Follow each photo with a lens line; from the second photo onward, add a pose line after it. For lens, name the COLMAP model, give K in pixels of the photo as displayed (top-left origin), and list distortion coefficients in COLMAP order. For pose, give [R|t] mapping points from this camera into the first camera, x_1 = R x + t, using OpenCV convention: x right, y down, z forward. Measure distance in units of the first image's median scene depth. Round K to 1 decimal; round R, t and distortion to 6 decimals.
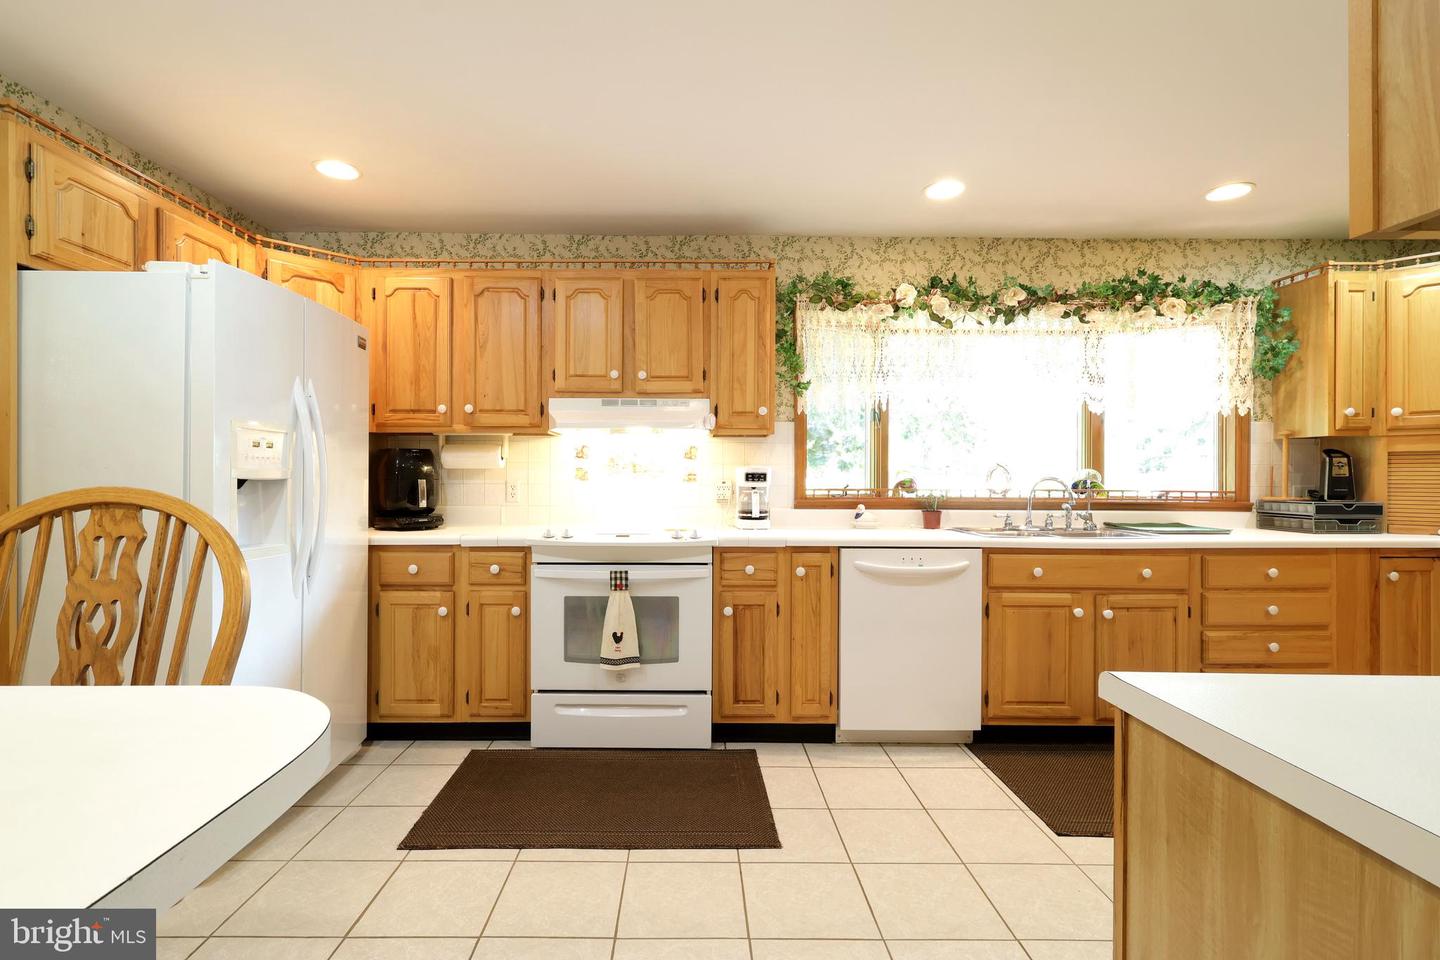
lens RADIAL K [[681.9, 0, 696.7], [0, 681.9, 479.0], [0, 0, 1]] dist [-0.000785, 0.000329]
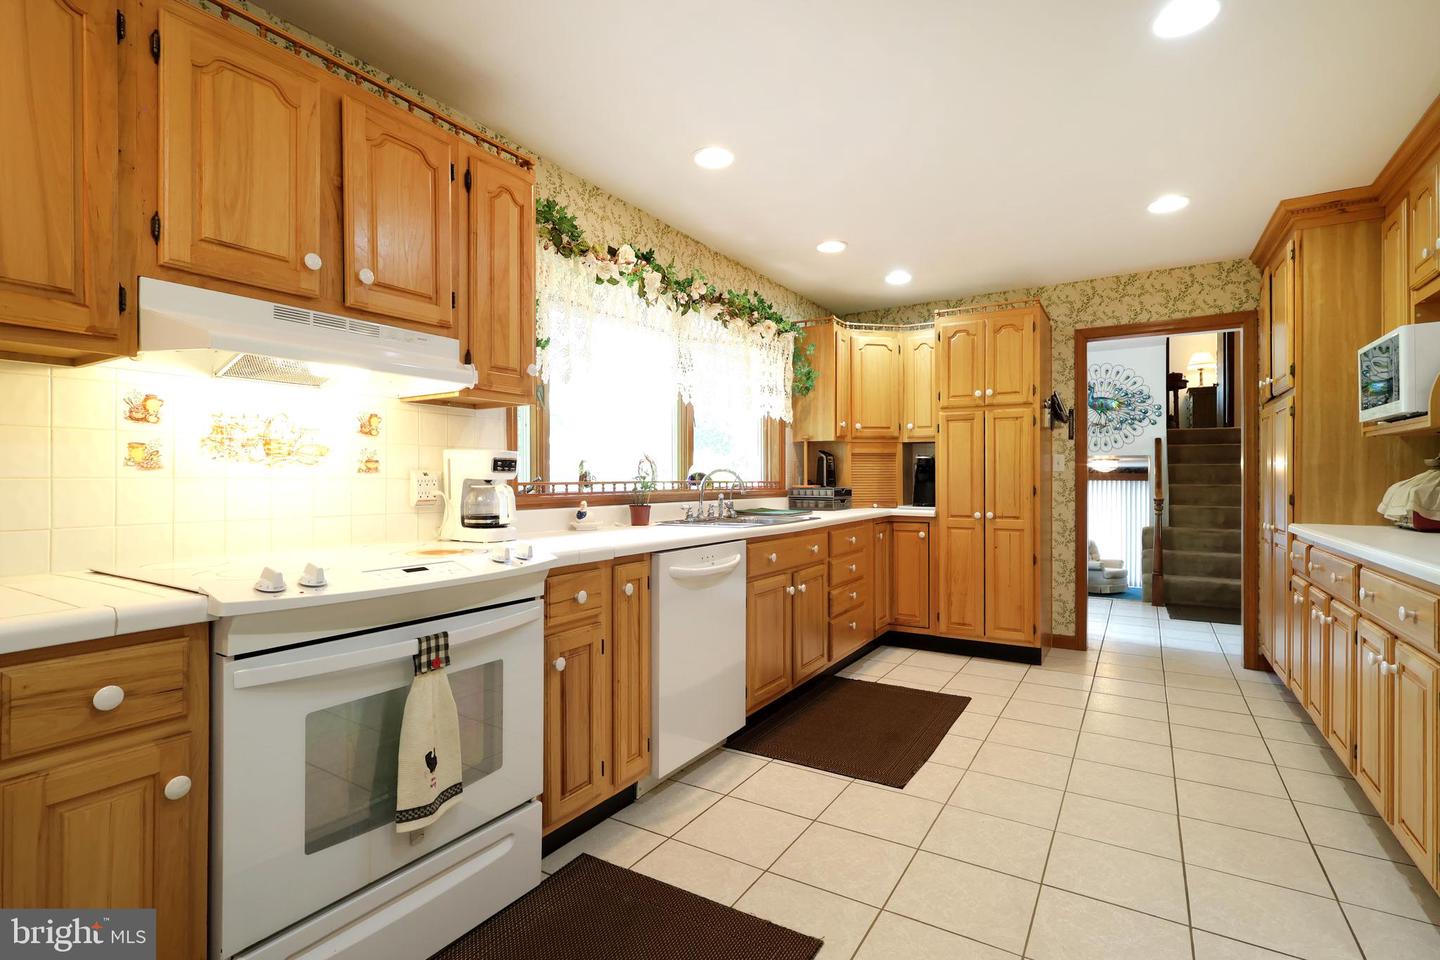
lens RADIAL K [[680.8, 0, 720.0], [0, 680.8, 487.9], [0, 0, 1]] dist [-0.001002, -0.000009]
pose [[0.530025, -0.016193, 0.847827, -0.392412], [0.007186, 0.999868, 0.014604, 0.011859], [-0.847951, -0.001648, 0.530072, 0.464930]]
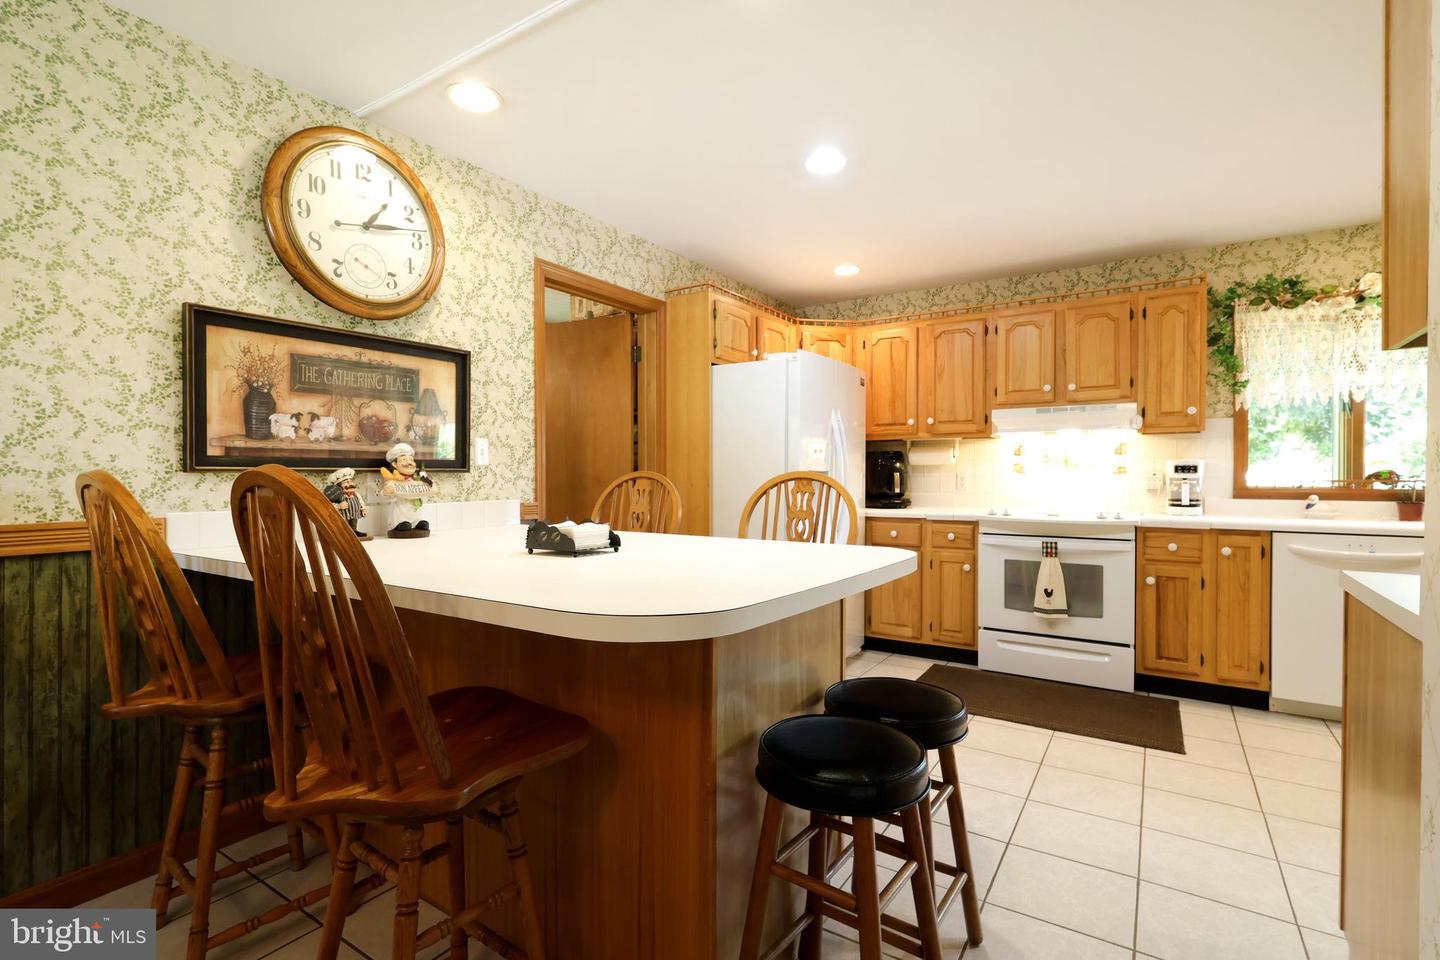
lens RADIAL K [[676.5, 0, 716.9], [0, 676.5, 481.8], [0, 0, 1]] dist [0.001359, 0.000618]
pose [[0.831556, 0.001963, -0.555438, 0.065591], [0.000939, 0.999987, 0.004941, 0.012256], [0.555441, -0.004630, 0.831543, -0.371788]]
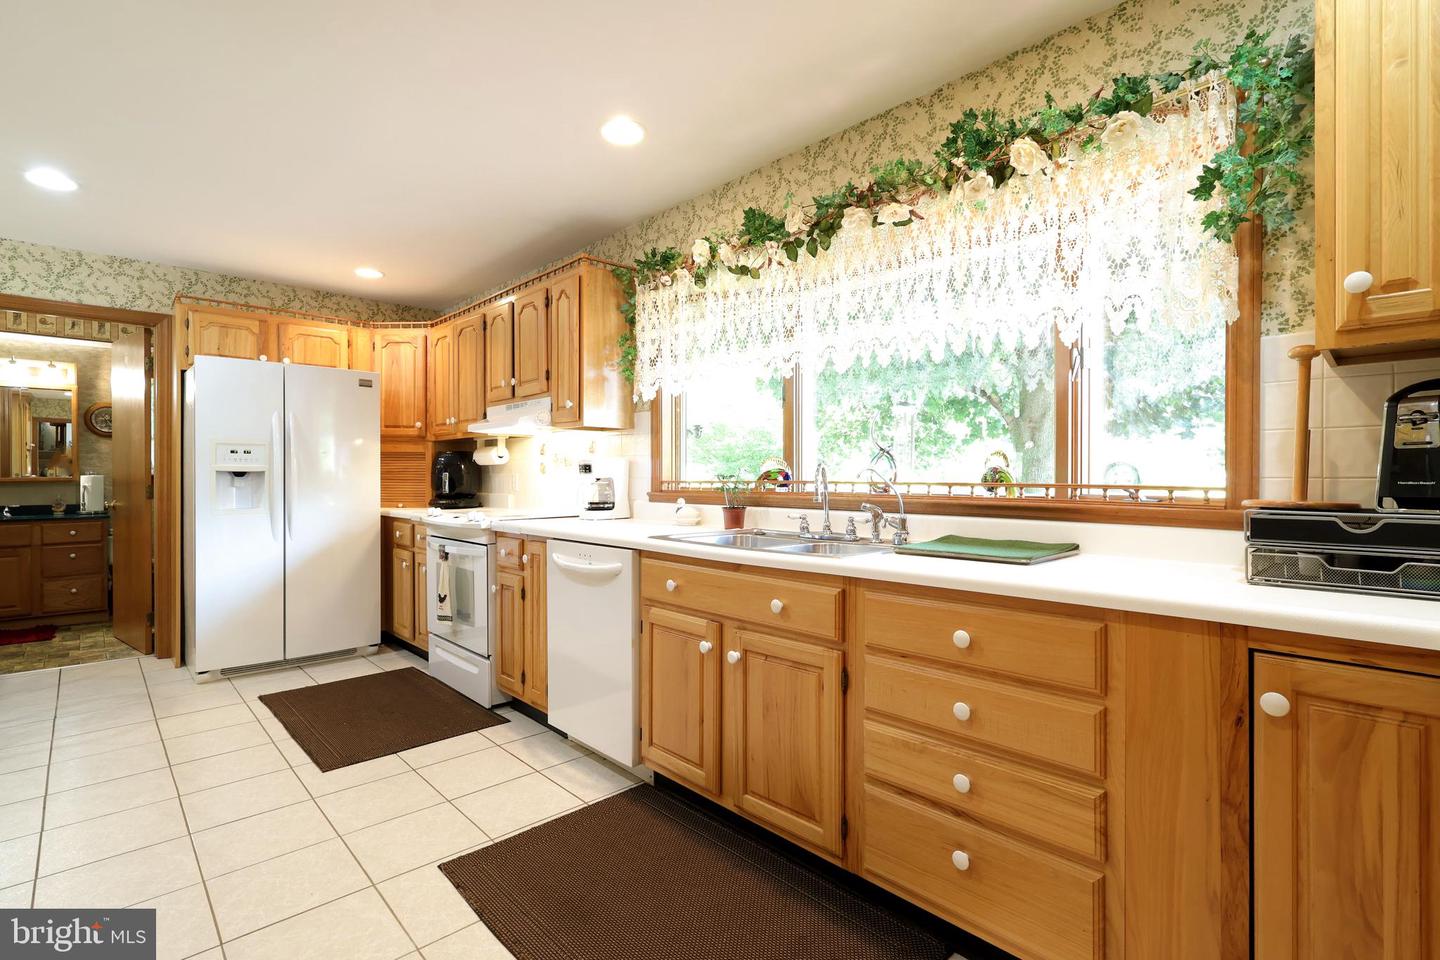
lens RADIAL K [[676.5, 0, 716.9], [0, 676.5, 481.8], [0, 0, 1]] dist [0.001359, 0.000618]
pose [[0.681182, 0.001319, -0.732113, 0.991969], [-0.002180, 0.999998, -0.000226, 0.017244], [0.732111, 0.001750, 0.681183, 0.464591]]
